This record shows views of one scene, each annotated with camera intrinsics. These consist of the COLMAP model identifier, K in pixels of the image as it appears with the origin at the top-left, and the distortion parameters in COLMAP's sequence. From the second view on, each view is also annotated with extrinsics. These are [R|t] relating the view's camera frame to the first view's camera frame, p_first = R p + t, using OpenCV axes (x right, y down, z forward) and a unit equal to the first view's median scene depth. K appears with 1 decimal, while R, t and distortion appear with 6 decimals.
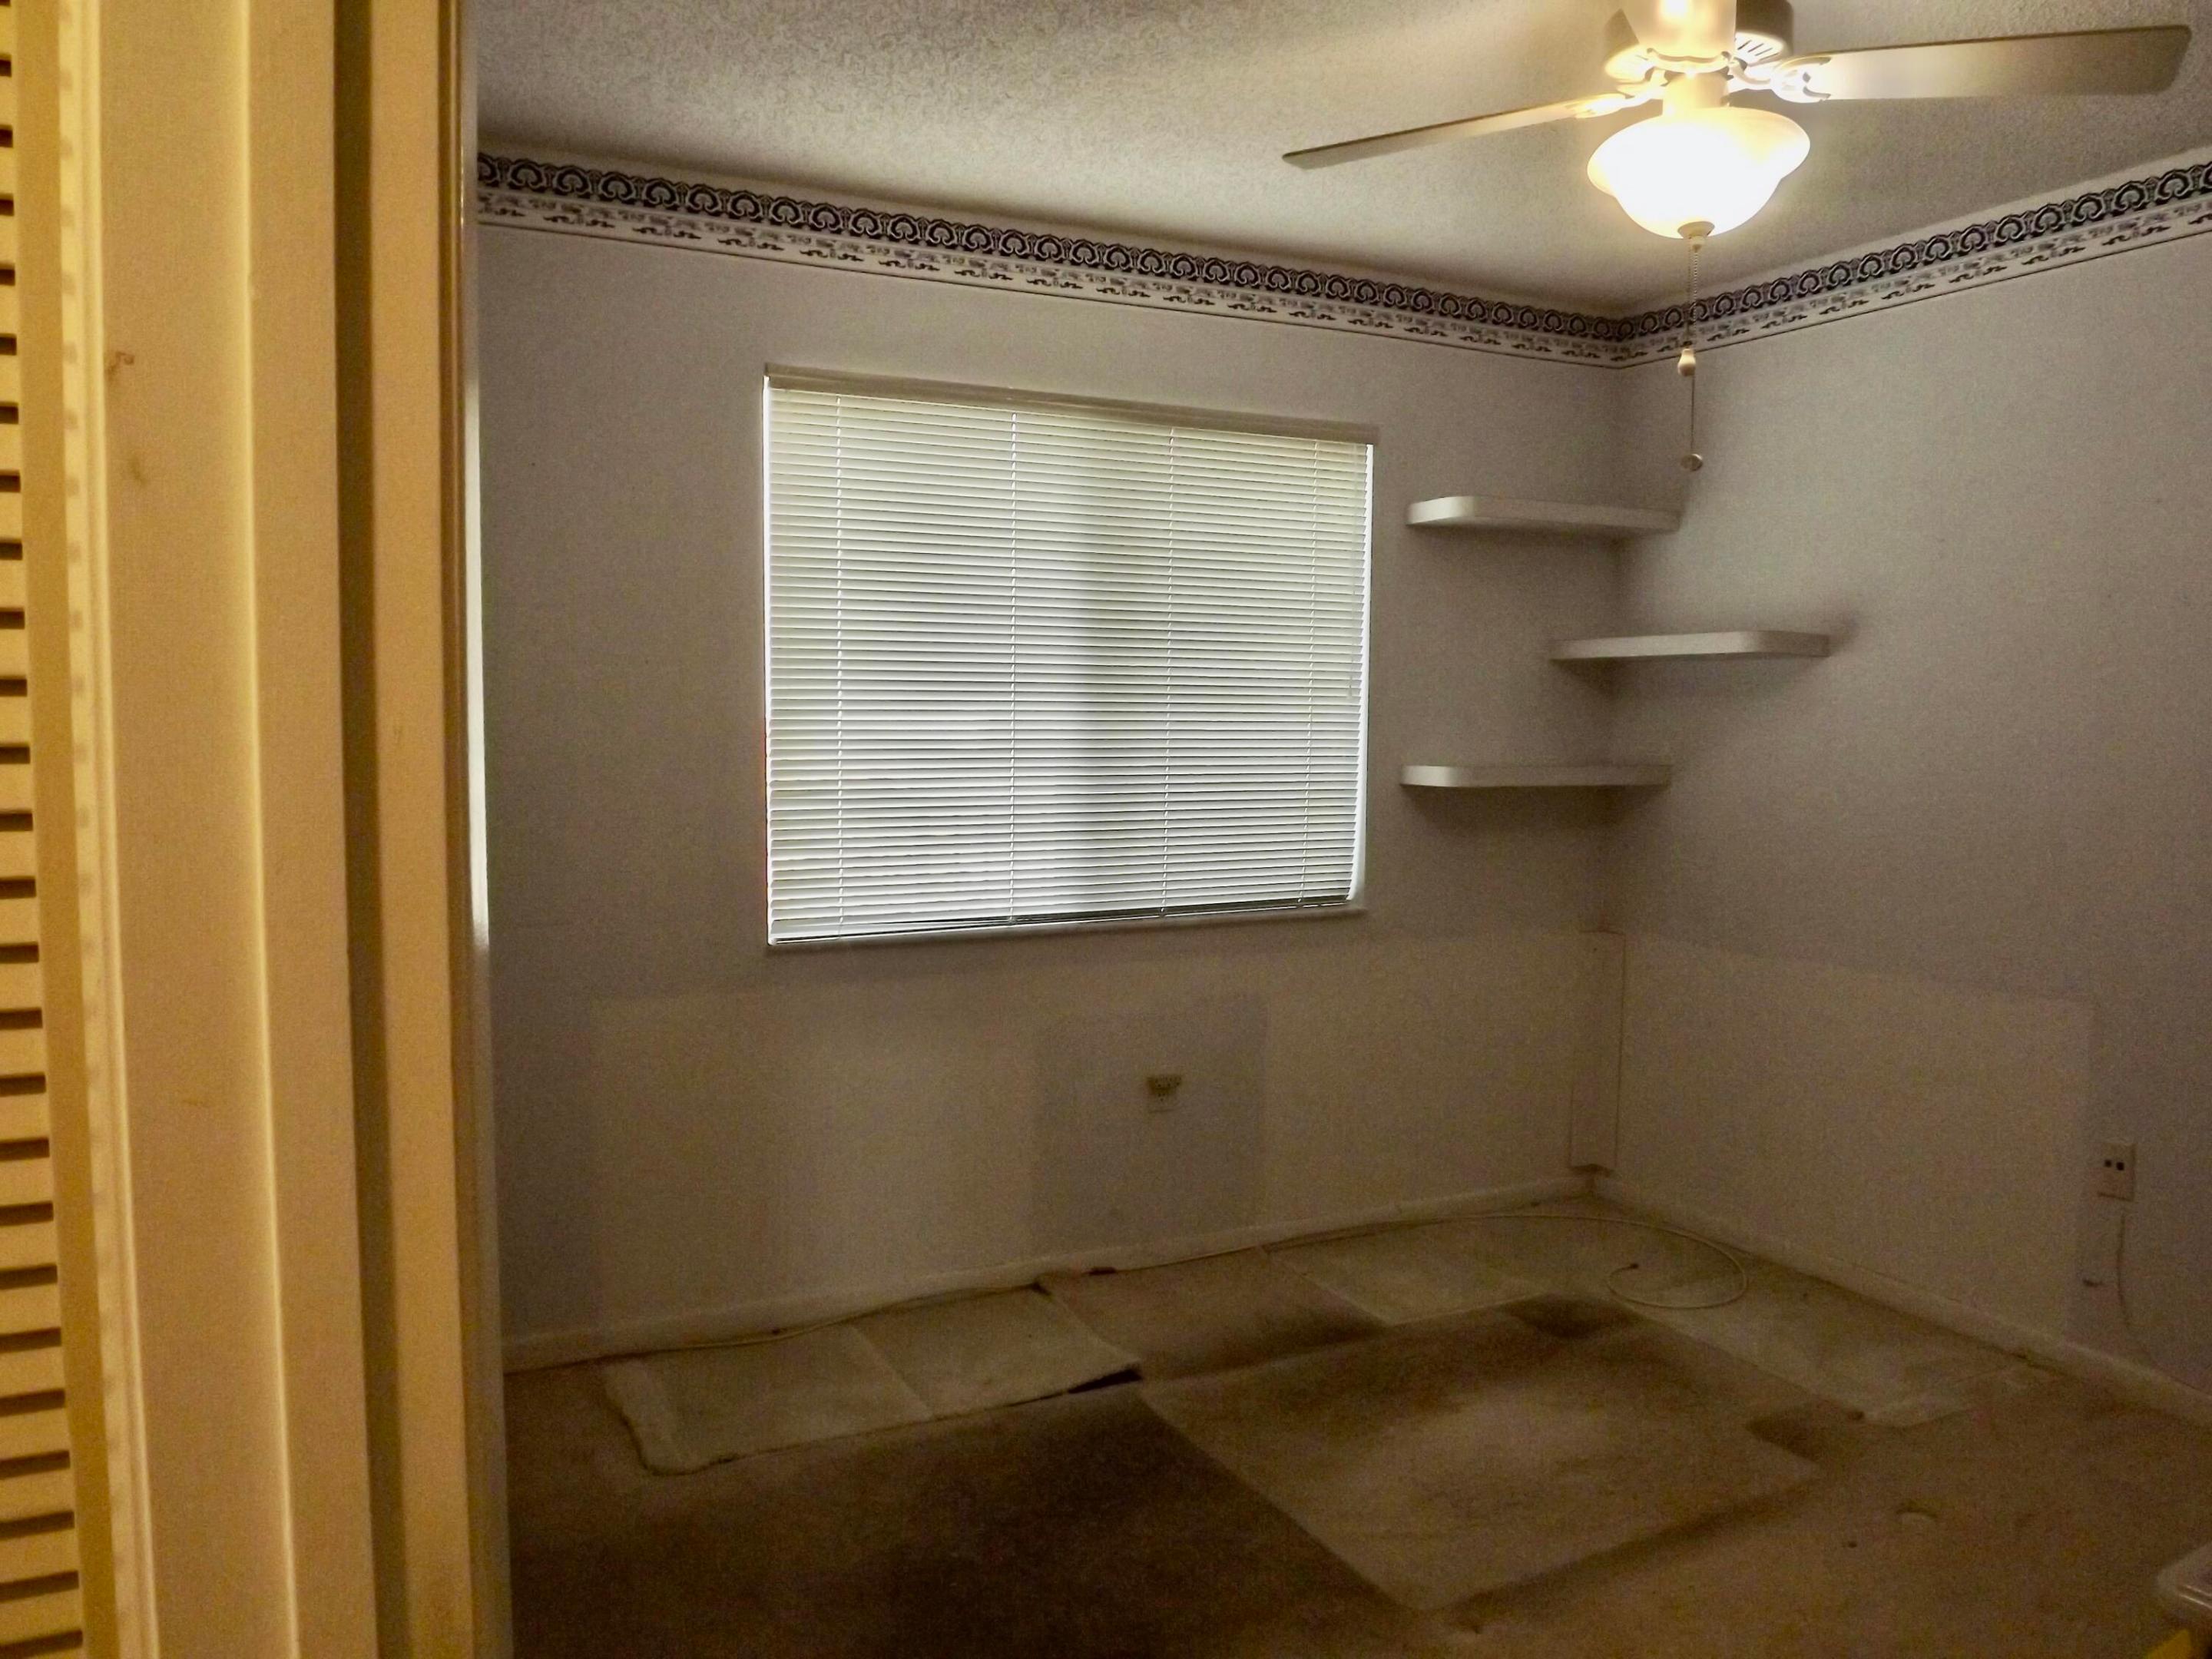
lens RADIAL K [[1593.9, 0, 1104.5], [0, 1593.9, 840.6], [0, 0, 1]] dist [-0.074755, 0.027637]
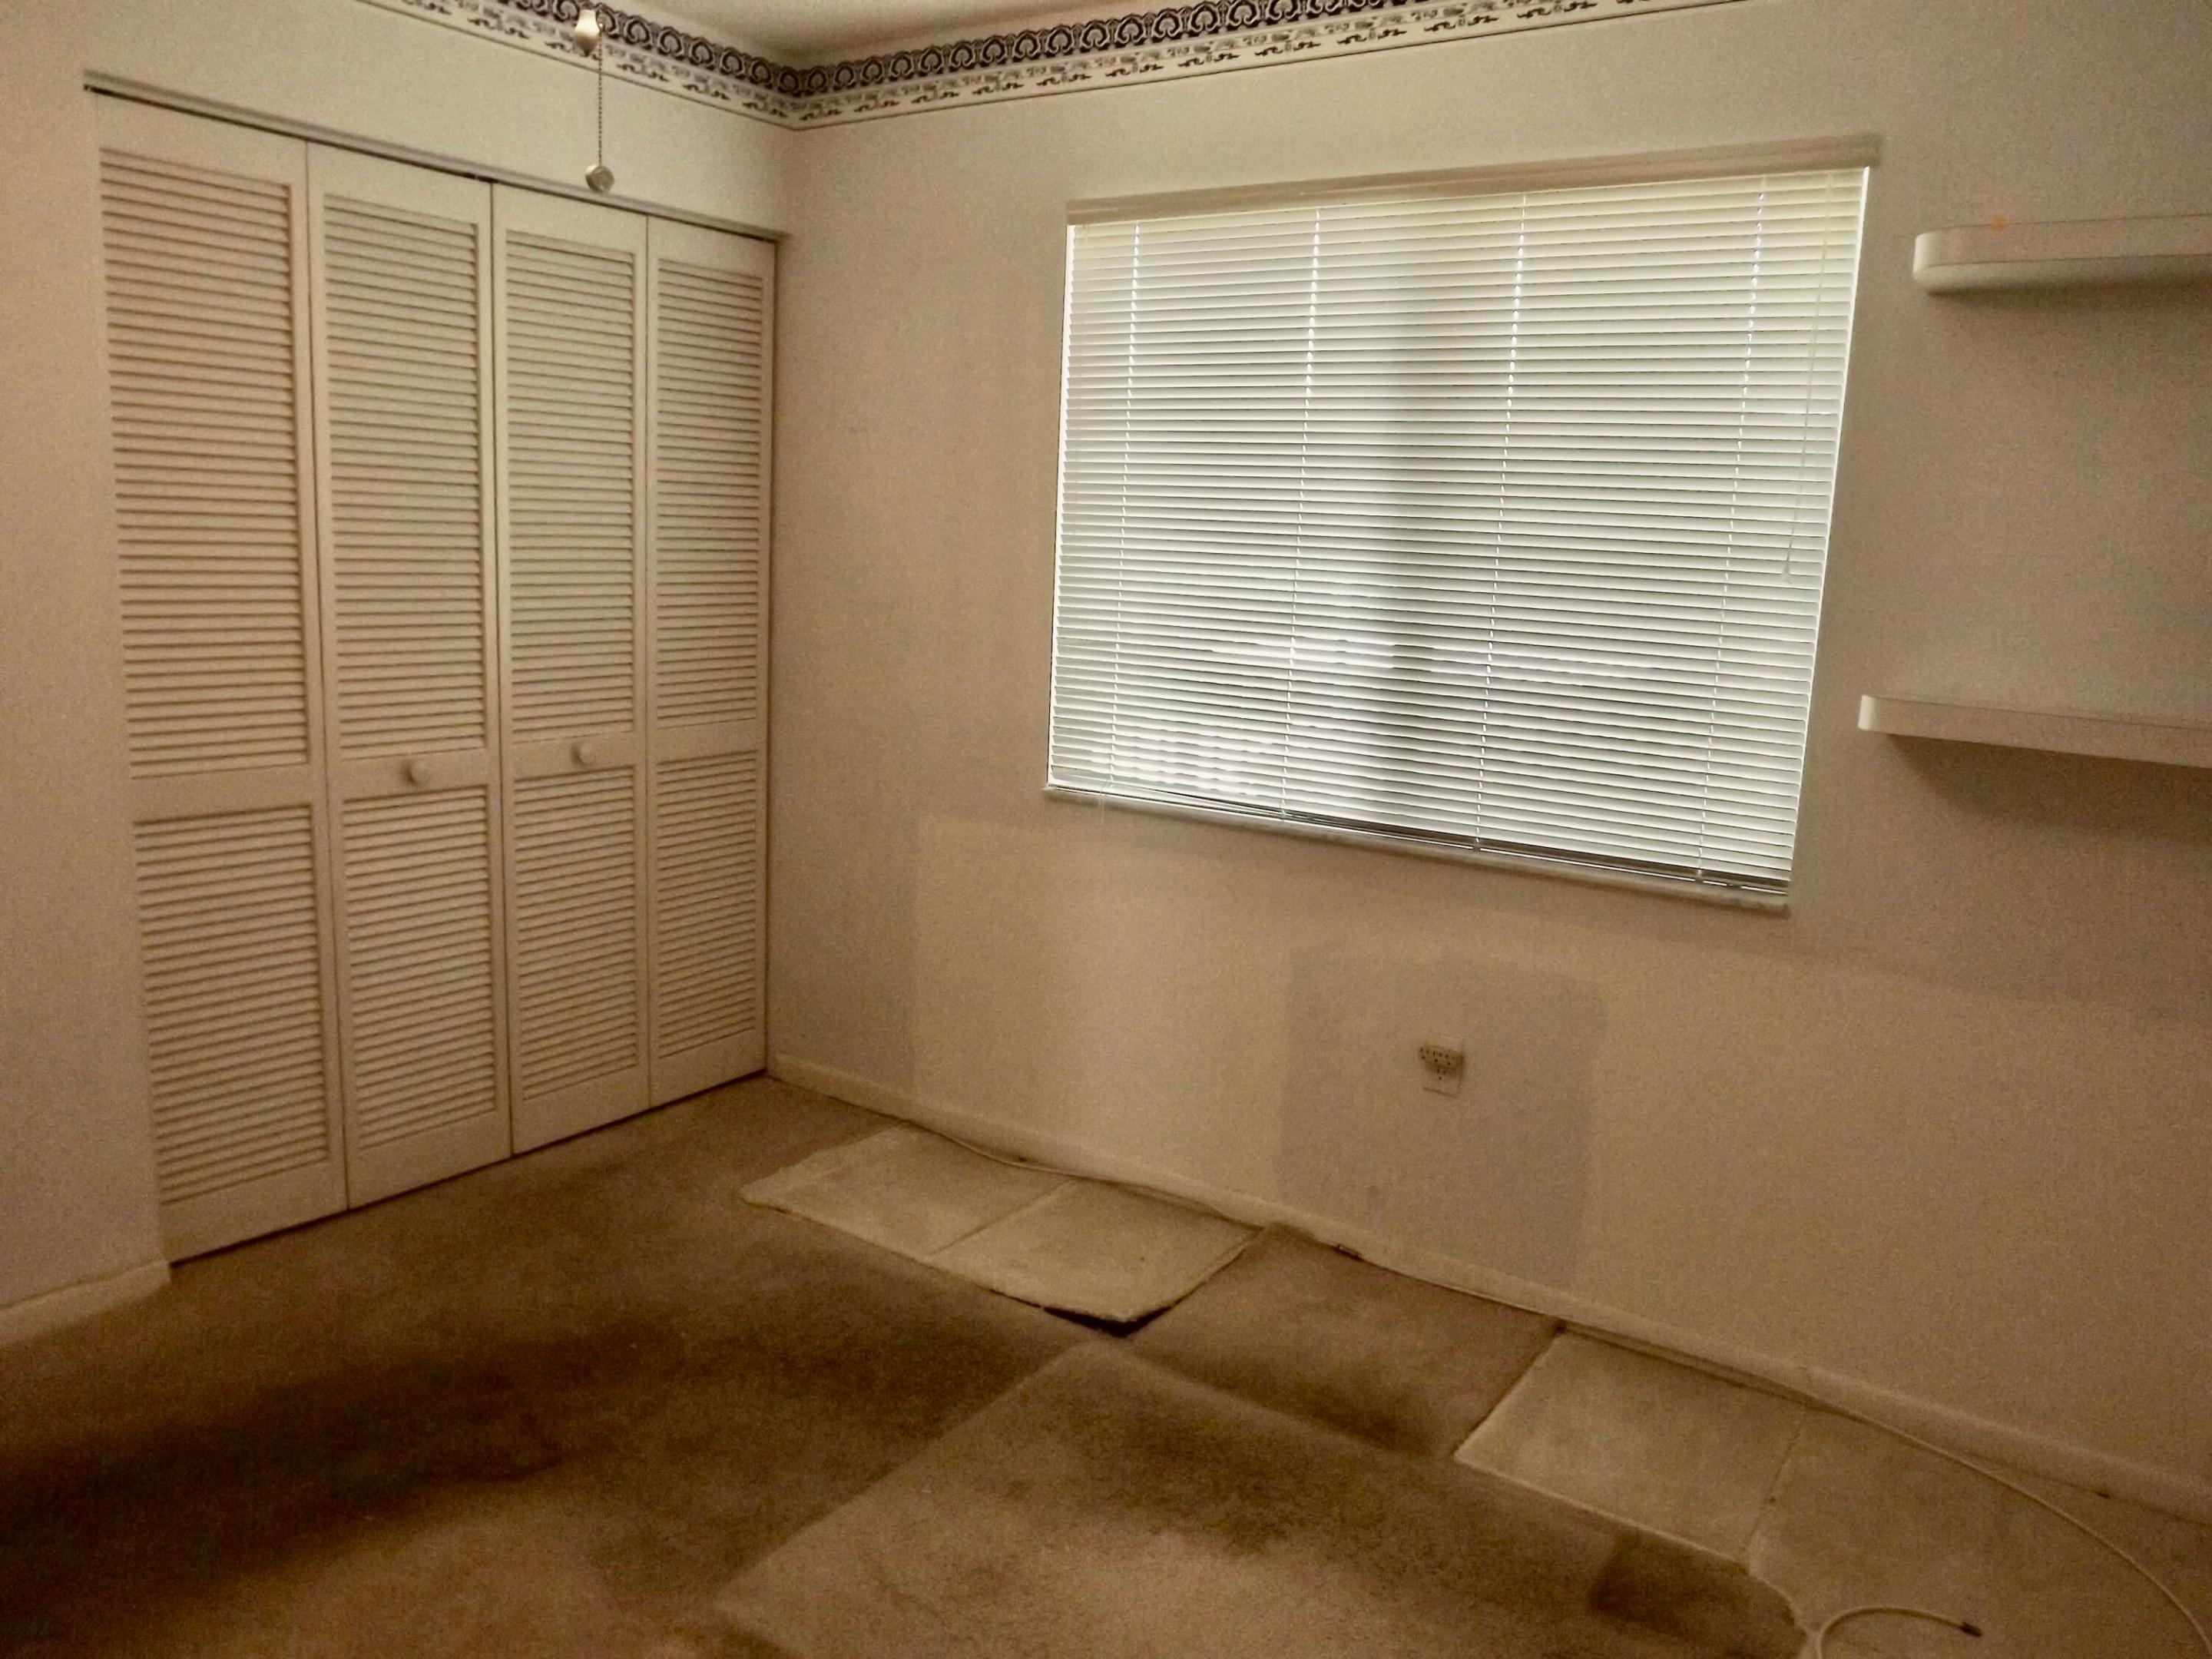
lens RADIAL K [[1593.9, 0, 1125.1], [0, 1593.9, 837.2], [0, 0, 1]] dist [-0.074755, 0.027637]
pose [[0.494971, 0.178513, -0.850374, 0.665188], [-0.115877, 0.983488, 0.139009, -0.049791], [0.861148, 0.029733, 0.507484, 0.511336]]
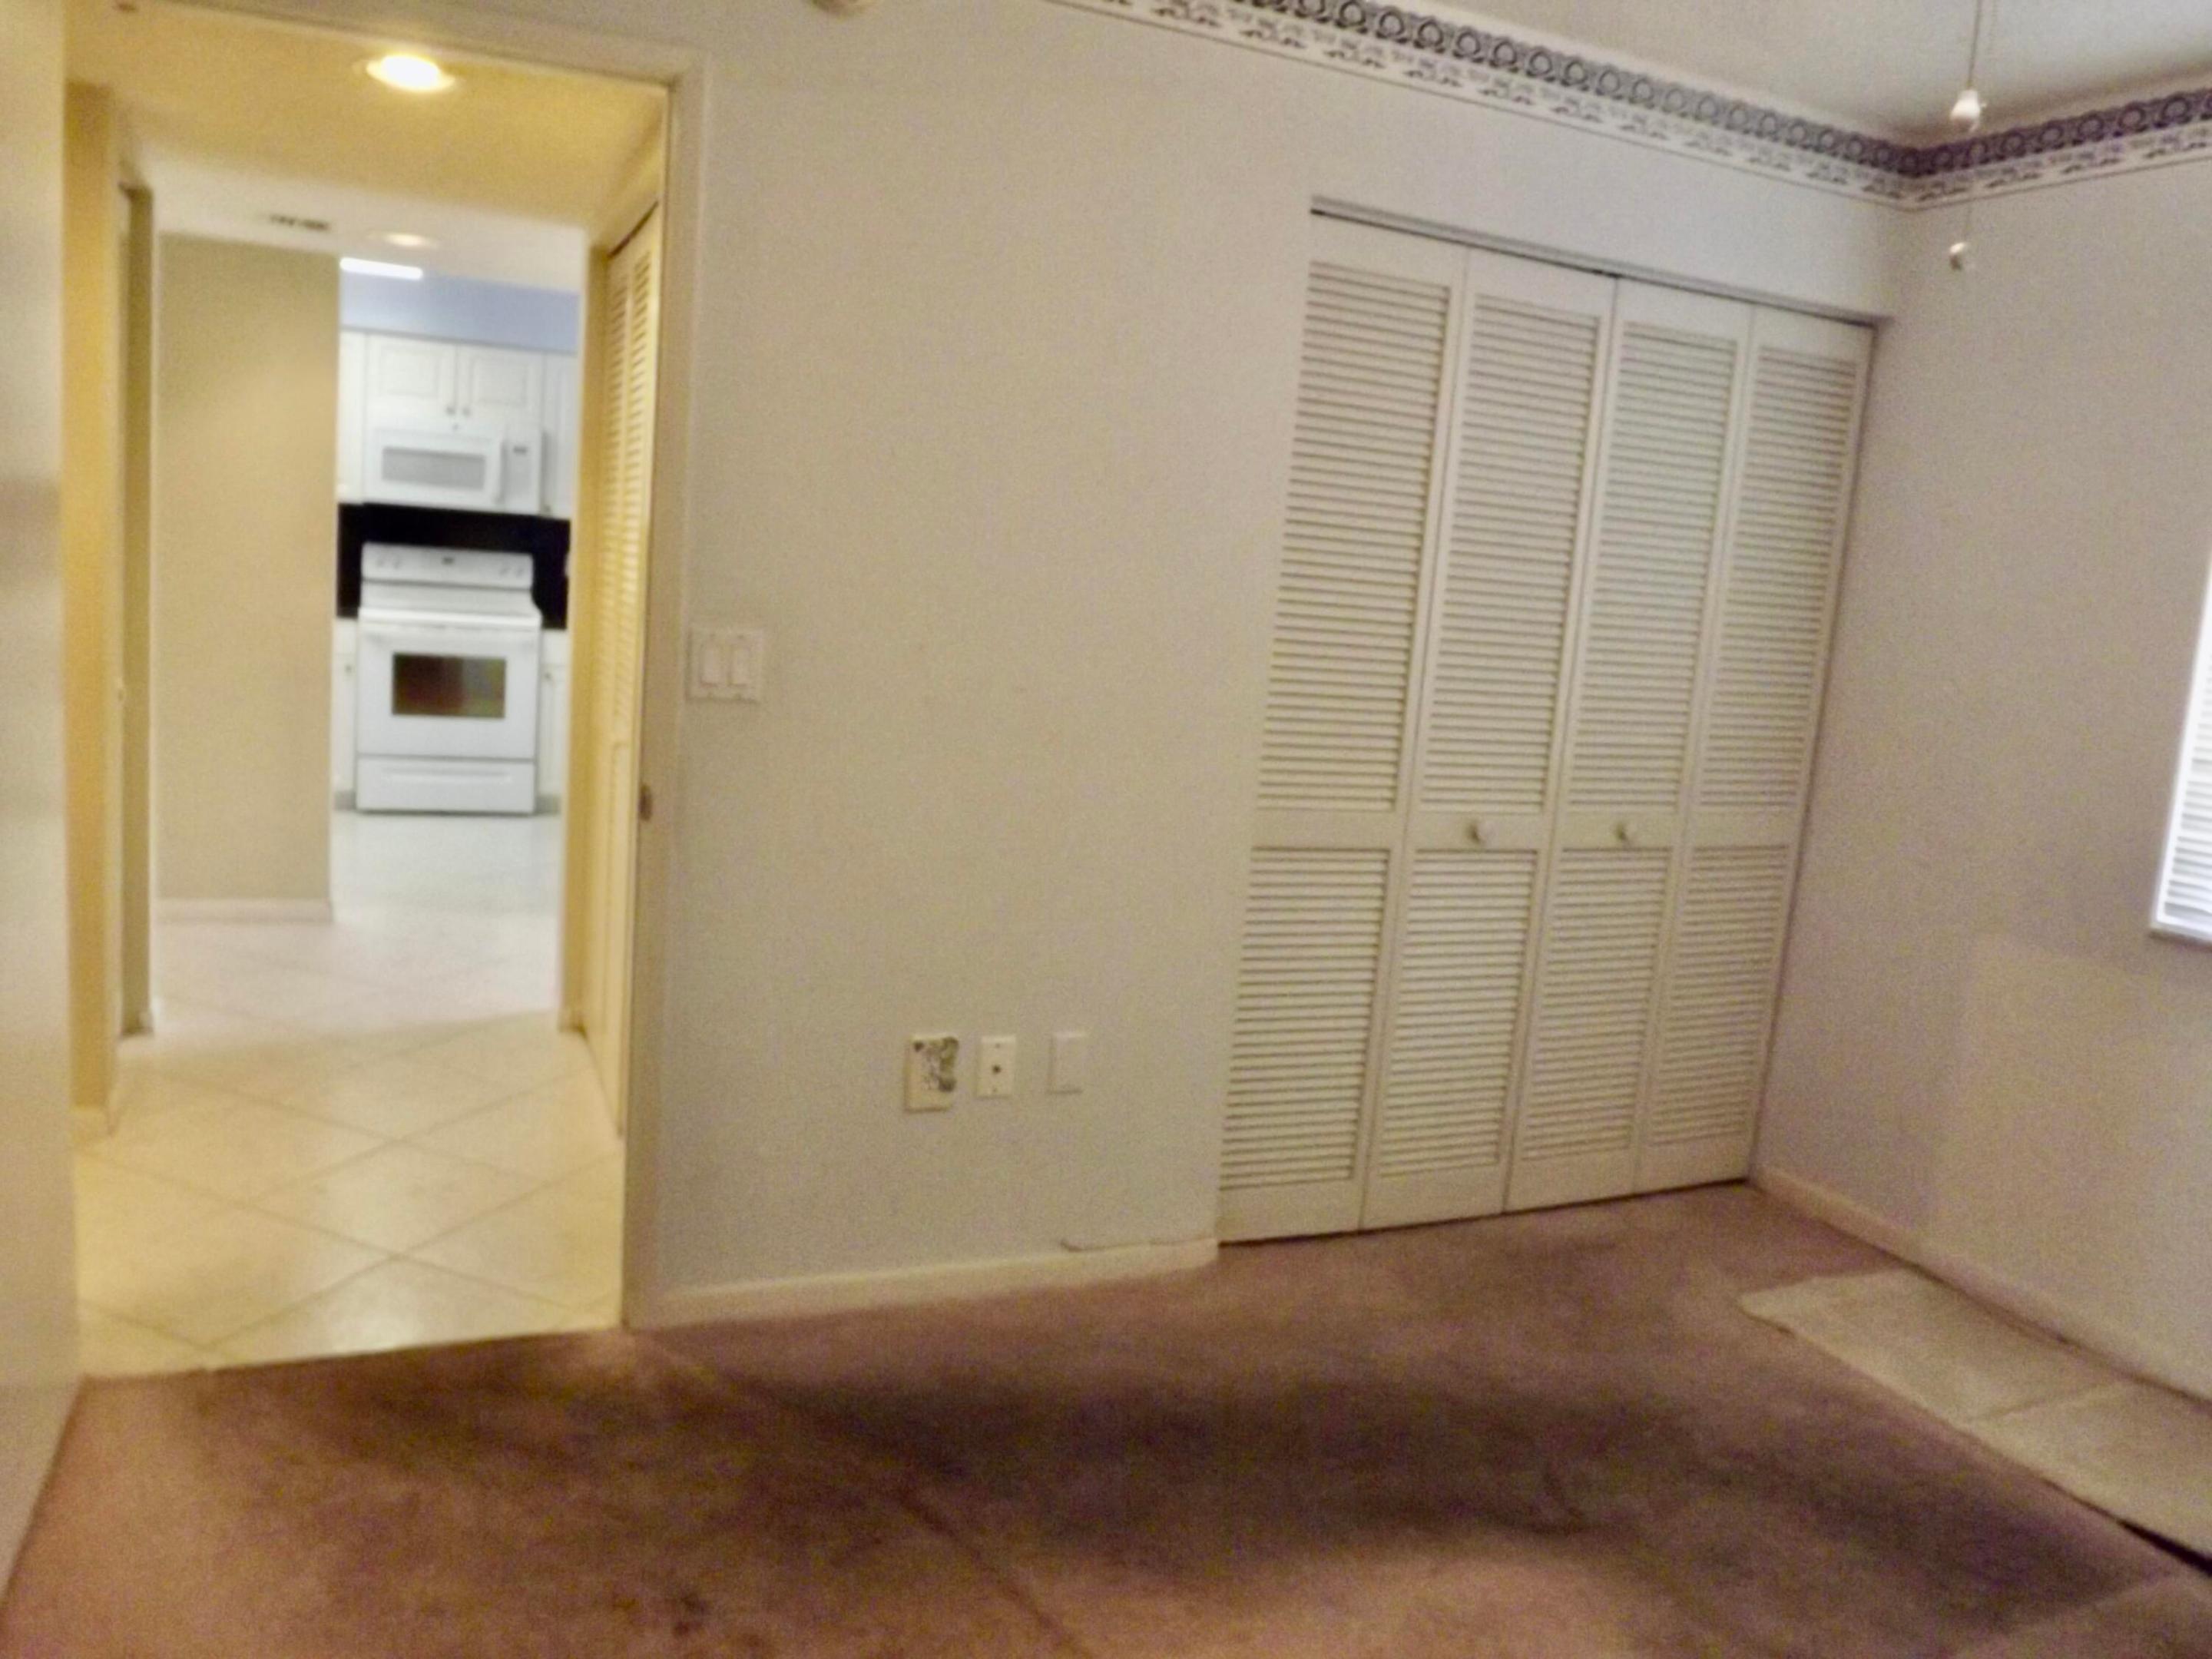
lens RADIAL K [[1593.9, 0, 1090.3], [0, 1593.9, 811.7], [0, 0, 1]] dist [-0.074755, 0.027637]
pose [[-0.041797, 0.142766, -0.988873, 0.646359], [-0.160713, 0.975890, 0.147685, -0.029049], [0.986116, 0.165098, -0.017845, 0.401033]]
